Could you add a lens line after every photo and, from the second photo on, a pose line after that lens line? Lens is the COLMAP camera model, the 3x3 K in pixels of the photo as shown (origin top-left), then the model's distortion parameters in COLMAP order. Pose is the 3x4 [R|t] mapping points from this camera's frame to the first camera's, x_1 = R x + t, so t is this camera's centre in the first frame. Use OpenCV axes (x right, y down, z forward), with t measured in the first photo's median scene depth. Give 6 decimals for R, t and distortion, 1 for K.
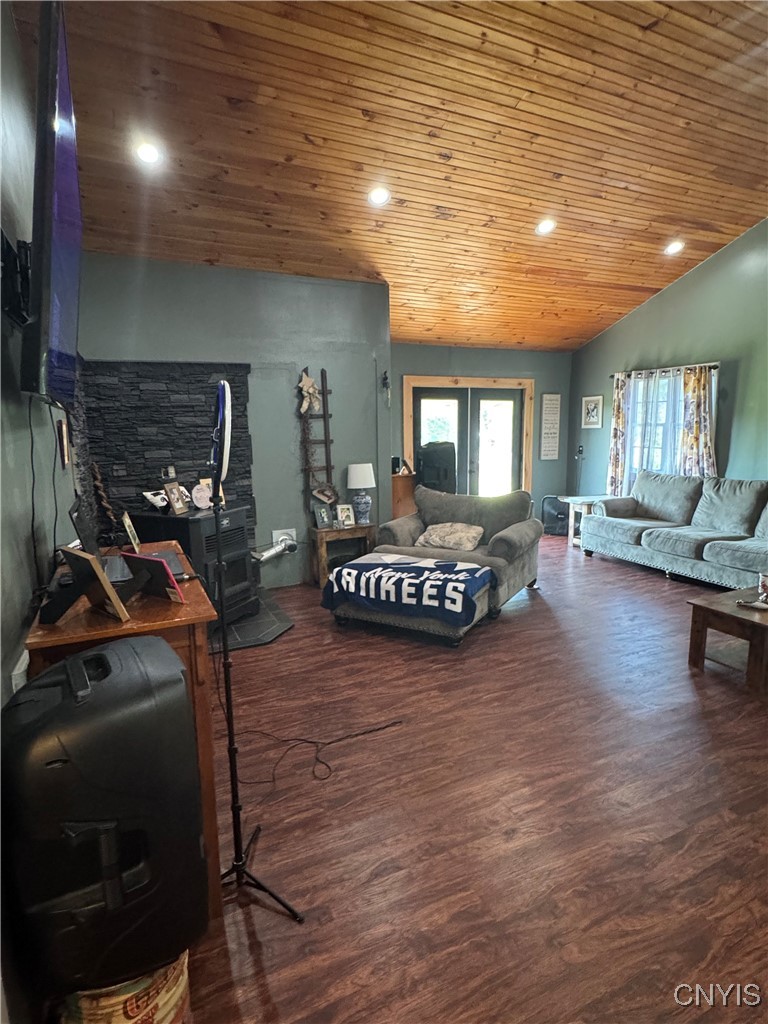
lens RADIAL K [[541.9, 0, 384.0], [0, 541.9, 512.0], [0, 0, 1]] dist [-0.000665, 0.000341]
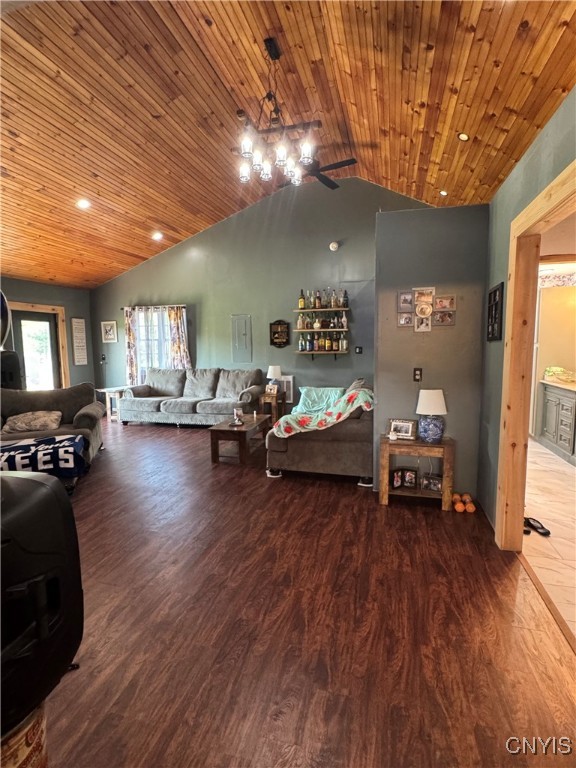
lens RADIAL K [[374.1, 0, 288.0], [0, 374.1, 384.0], [0, 0, 1]] dist [0.001269, 0.000786]
pose [[0.638909, -0.082403, 0.764856, -0.142610], [0.126003, 0.992029, 0.001623, 0.026455], [-0.758893, 0.095337, 0.644199, -0.033764]]
